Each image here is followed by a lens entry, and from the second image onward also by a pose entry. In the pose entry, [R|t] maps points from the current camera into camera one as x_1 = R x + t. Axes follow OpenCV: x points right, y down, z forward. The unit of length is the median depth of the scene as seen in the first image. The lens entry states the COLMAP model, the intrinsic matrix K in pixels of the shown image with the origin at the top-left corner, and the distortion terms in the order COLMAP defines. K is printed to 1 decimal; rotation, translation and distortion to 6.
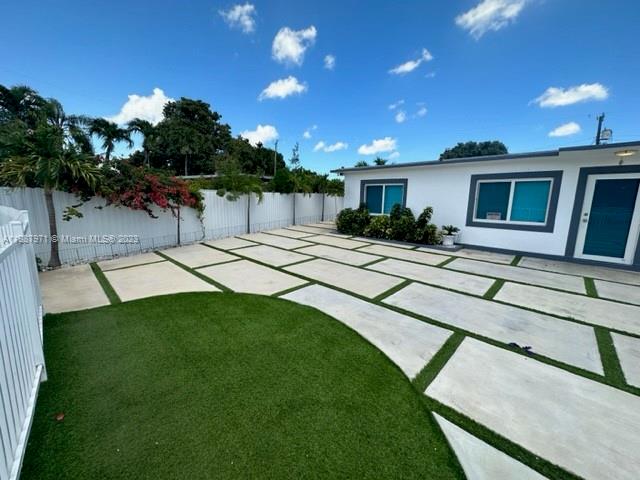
lens RADIAL K [[255.0, 0, 320.6], [0, 255.0, 239.7], [0, 0, 1]] dist [-0.001145, 0.000659]
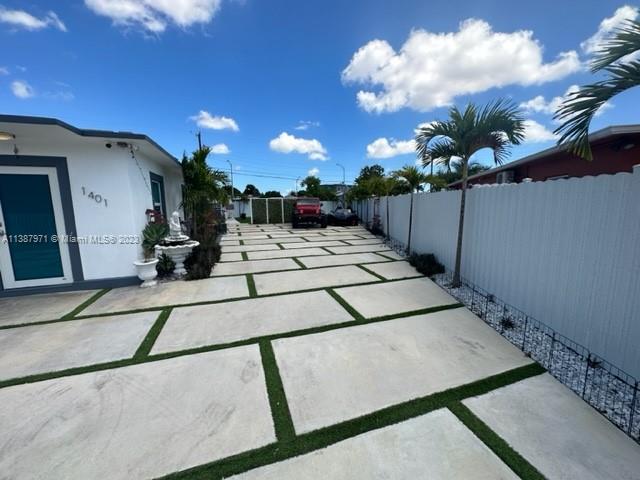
lens RADIAL K [[254.6, 0, 320.0], [0, 254.6, 238.0], [0, 0, 1]] dist [0.016538, -0.006935]
pose [[0.460903, -0.139542, 0.876411, 1.217726], [0.164162, 0.983923, 0.070327, 0.041708], [-0.872135, 0.111459, 0.476401, -0.099224]]
